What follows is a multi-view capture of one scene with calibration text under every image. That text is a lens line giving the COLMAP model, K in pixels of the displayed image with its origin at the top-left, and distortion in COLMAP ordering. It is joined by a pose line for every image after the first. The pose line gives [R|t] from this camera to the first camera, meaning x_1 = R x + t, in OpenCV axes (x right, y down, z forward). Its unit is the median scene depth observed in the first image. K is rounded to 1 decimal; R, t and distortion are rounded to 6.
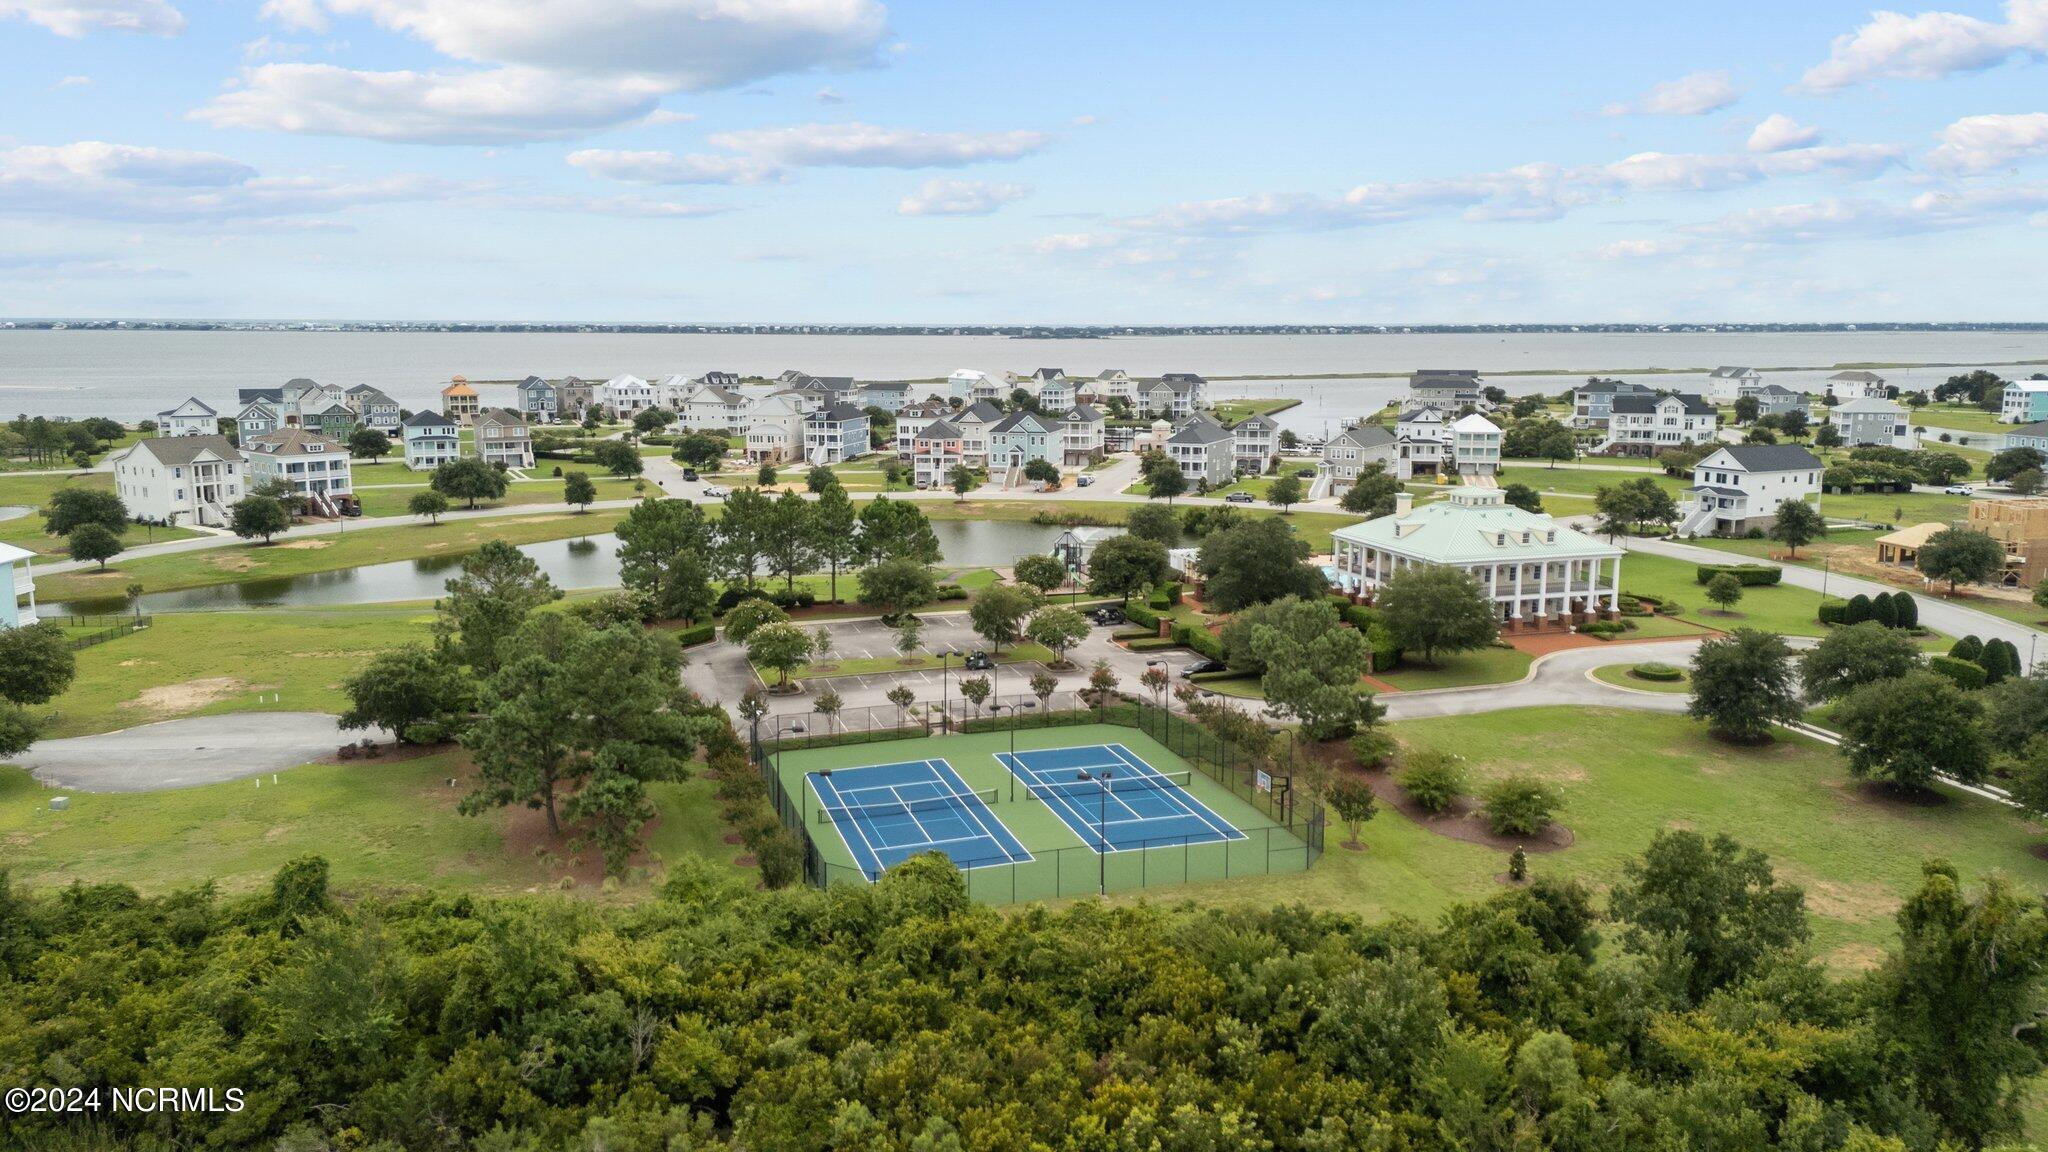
lens RADIAL K [[1499.3, 0, 1031.5], [0, 1499.3, 578.8], [0, 0, 1]] dist [0.085575, -0.086390]
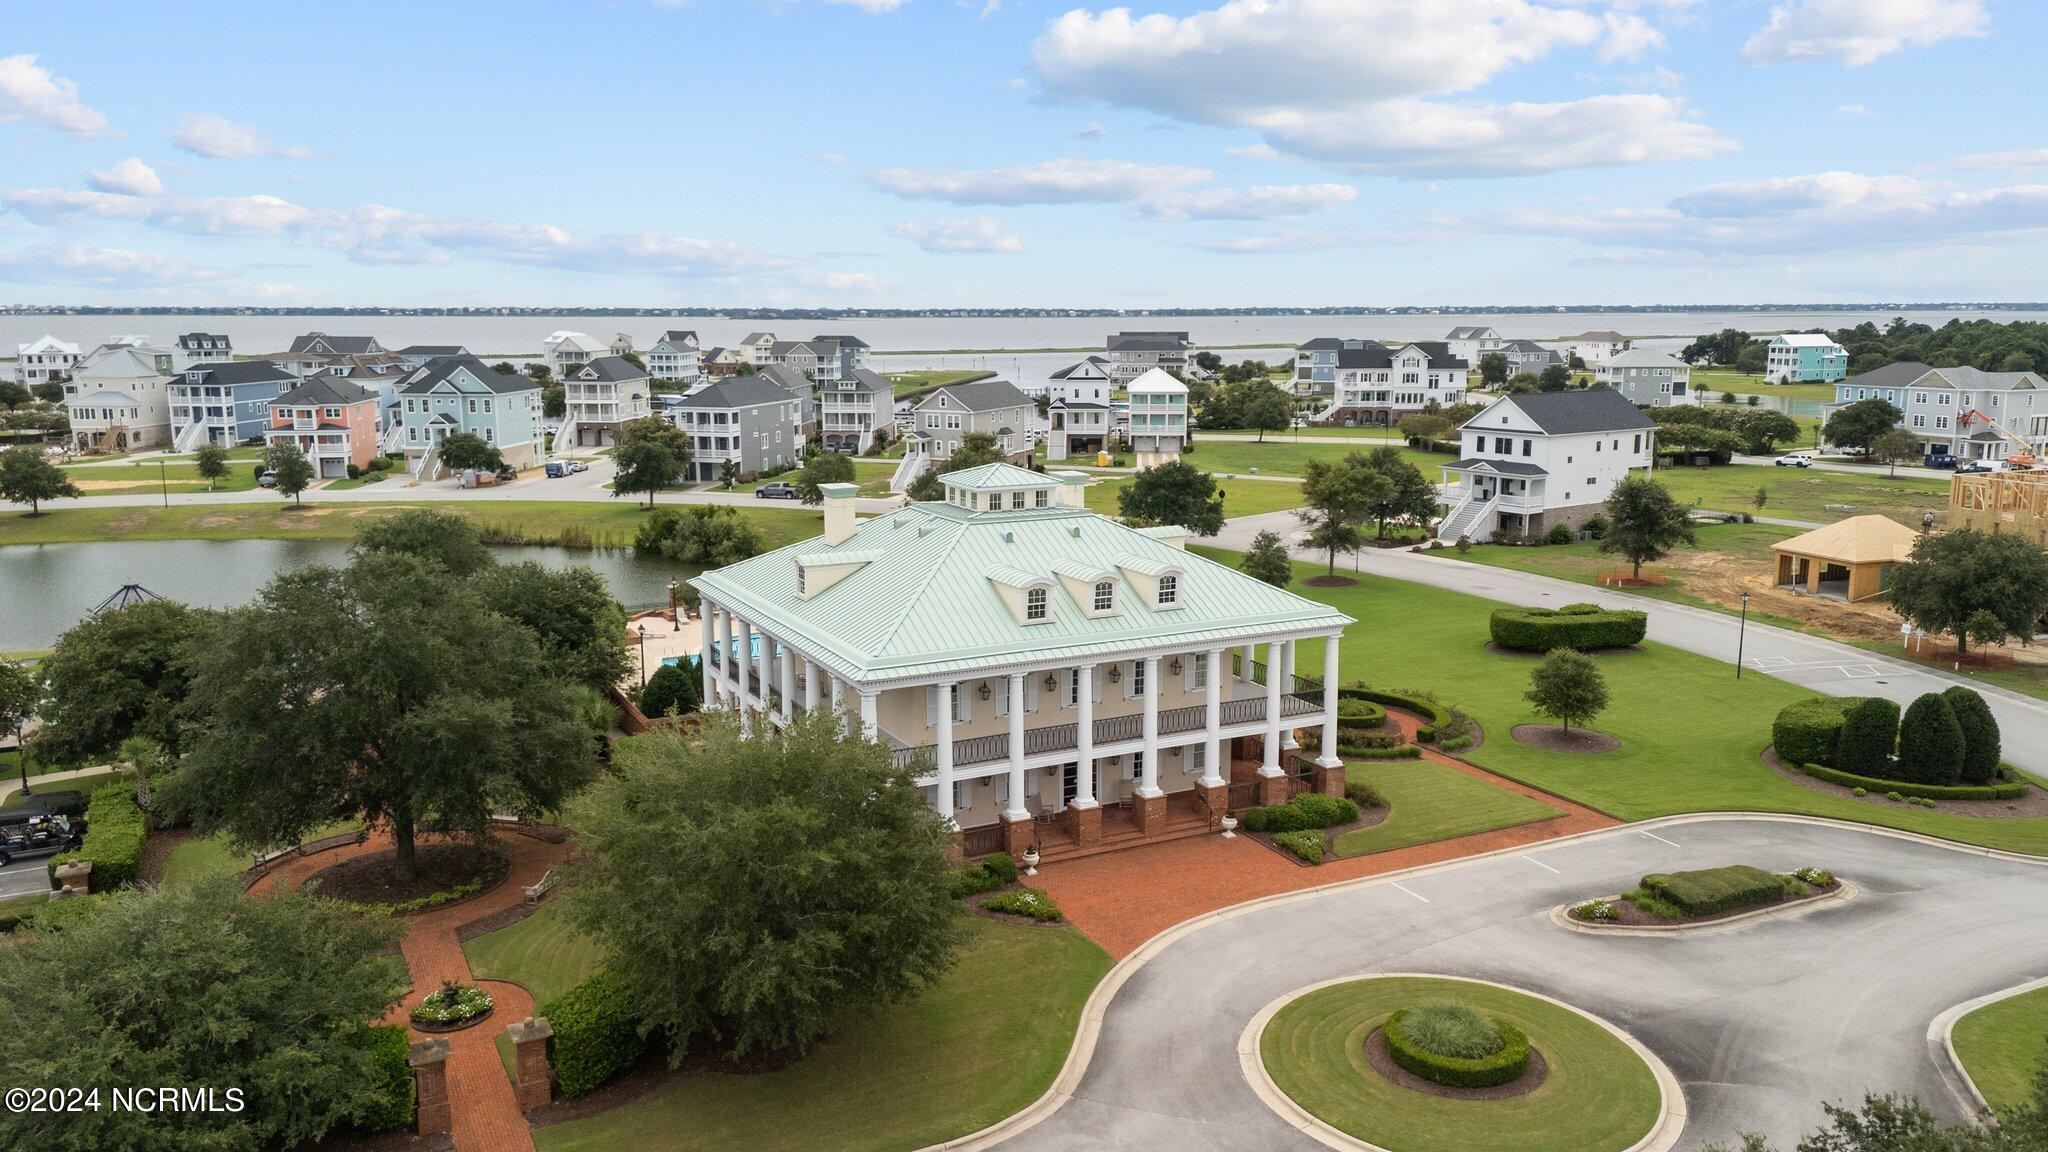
lens RADIAL K [[1499.3, 0, 1031.5], [0, 1499.3, 578.8], [0, 0, 1]] dist [0.085575, -0.086390]
pose [[0.987244, -0.030795, 0.156205, 0.173401], [0.029744, 0.999516, 0.009062, -0.024319], [-0.156409, -0.004300, 0.987683, 0.436837]]
